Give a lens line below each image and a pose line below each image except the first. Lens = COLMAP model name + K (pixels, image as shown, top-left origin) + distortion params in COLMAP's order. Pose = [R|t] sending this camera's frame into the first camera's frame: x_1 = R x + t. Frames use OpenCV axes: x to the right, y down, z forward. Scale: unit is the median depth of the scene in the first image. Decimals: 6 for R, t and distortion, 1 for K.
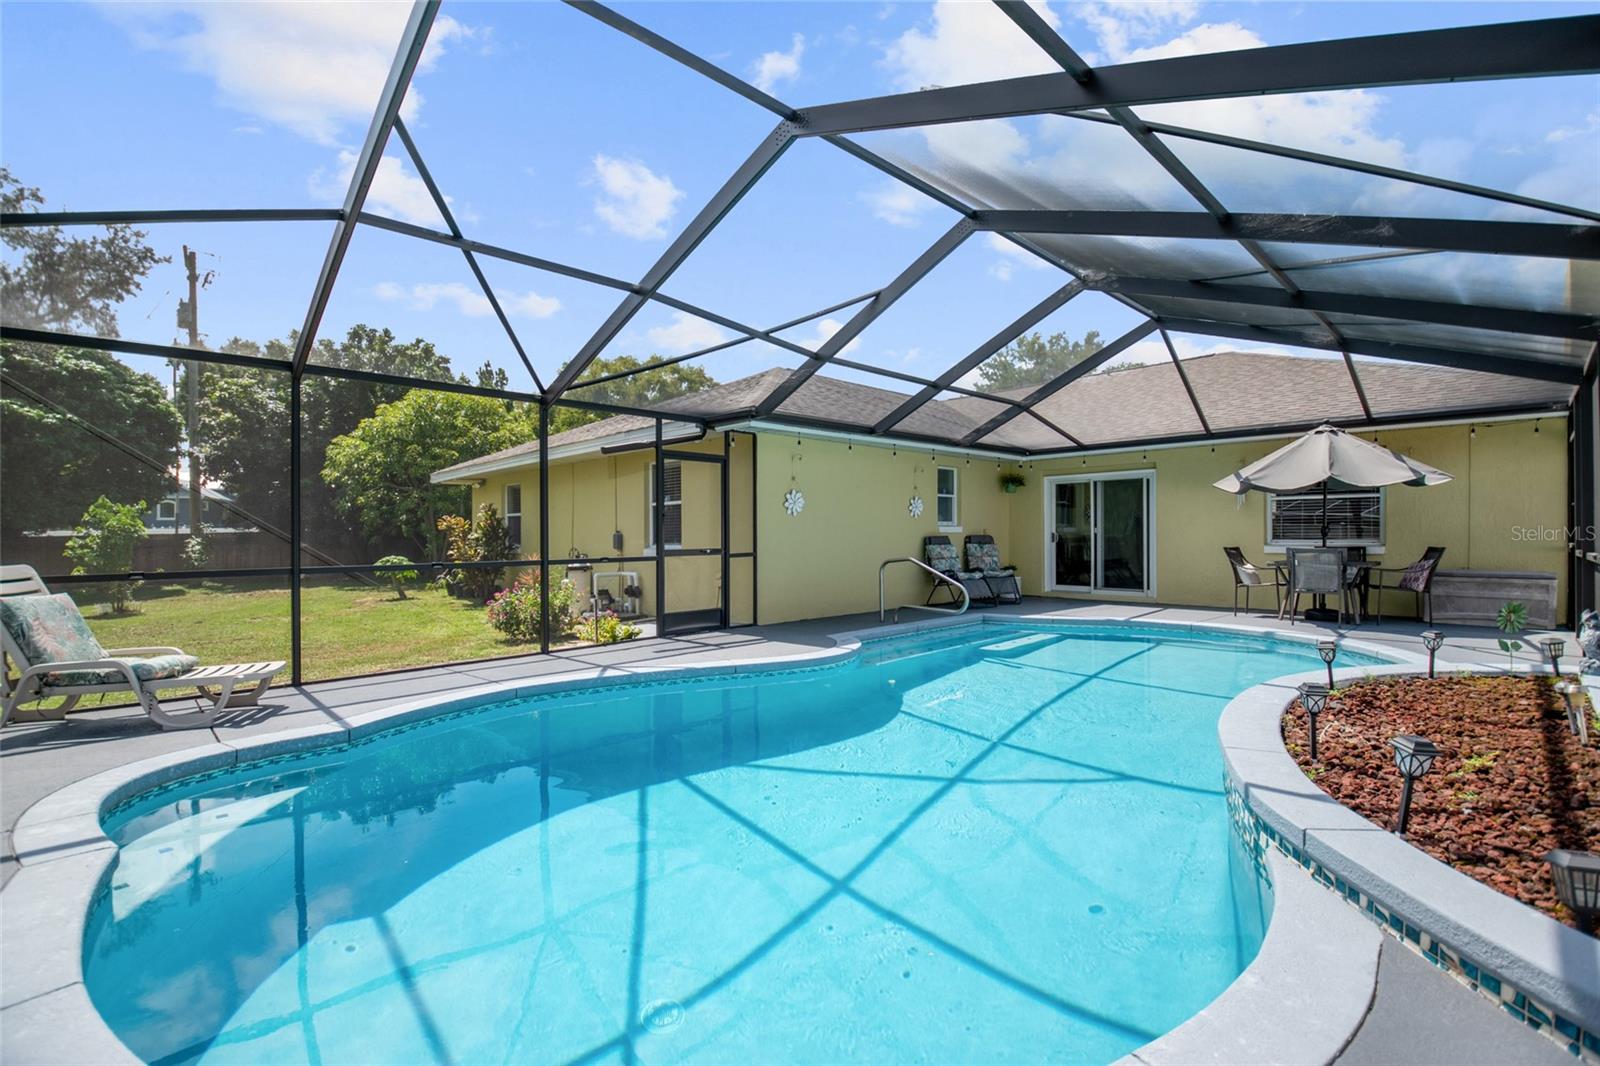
lens RADIAL K [[708.6, 0, 782.8], [0, 708.6, 521.6], [0, 0, 1]] dist [0.000839, 0.001531]
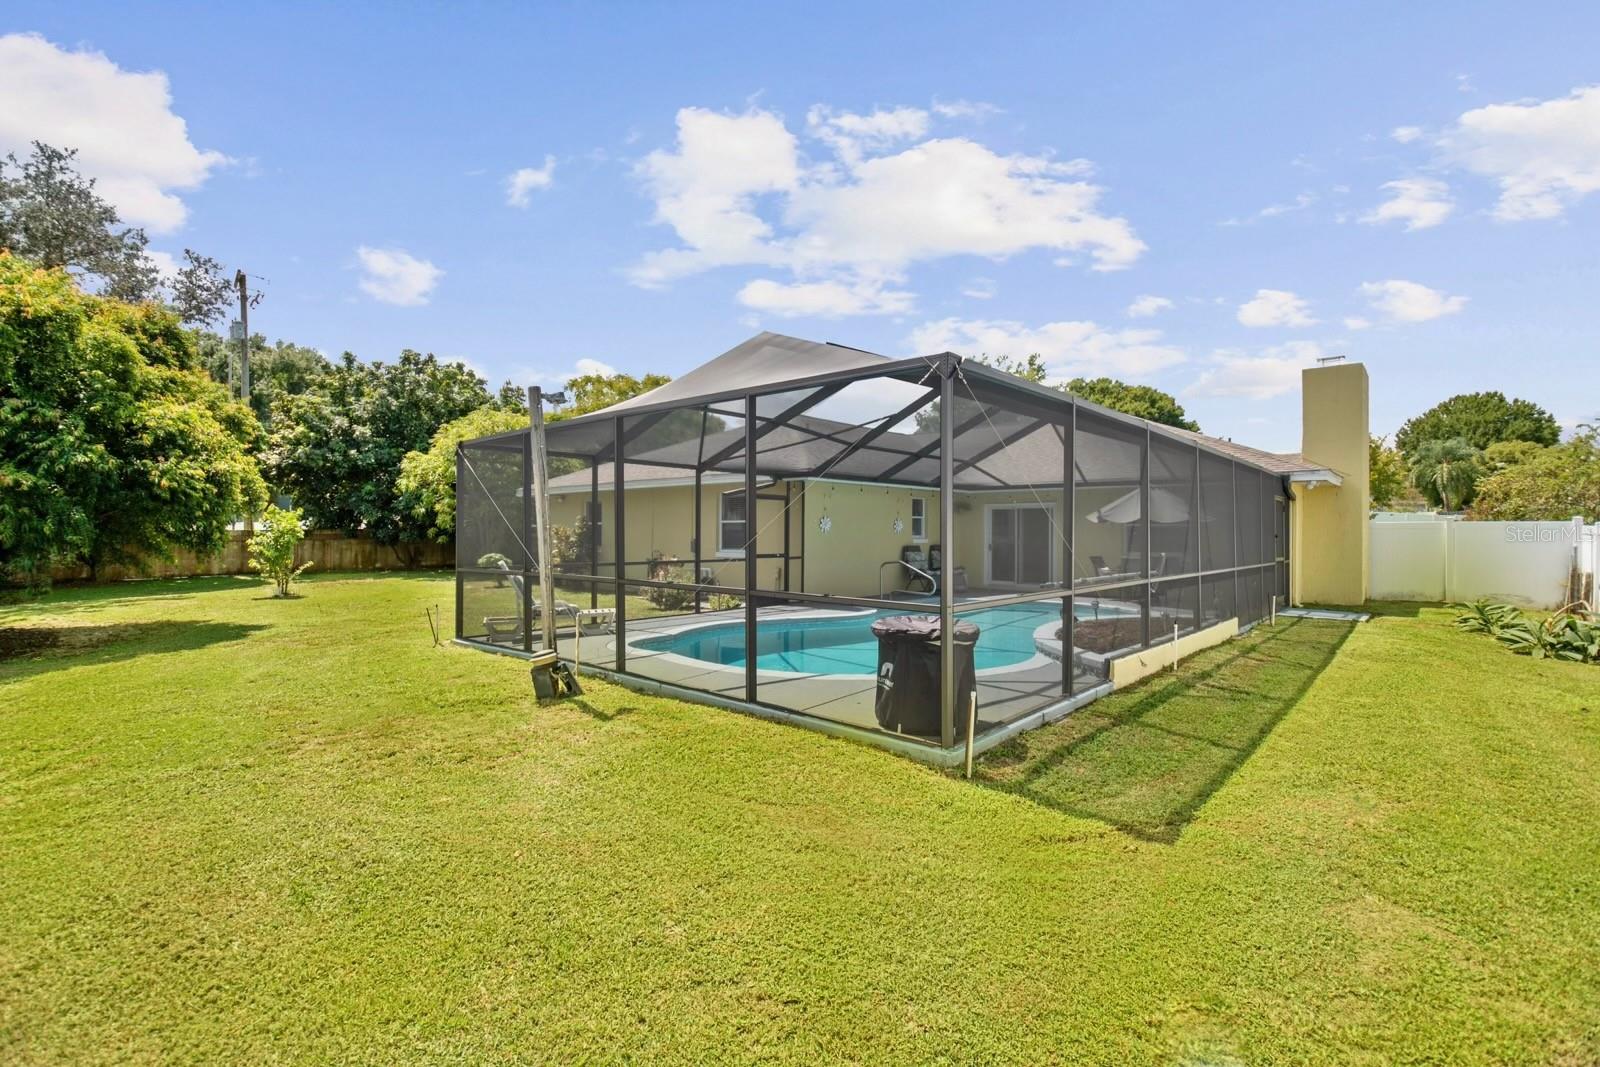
lens RADIAL K [[713.1, 0, 799.3], [0, 713.1, 530.2], [0, 0, 1]] dist [-0.001570, 0.000447]
pose [[0.996413, 0.015354, 0.083221, -0.139577], [-0.016466, 0.999784, 0.012697, -0.027042], [-0.083009, -0.014022, 0.996450, -0.454593]]
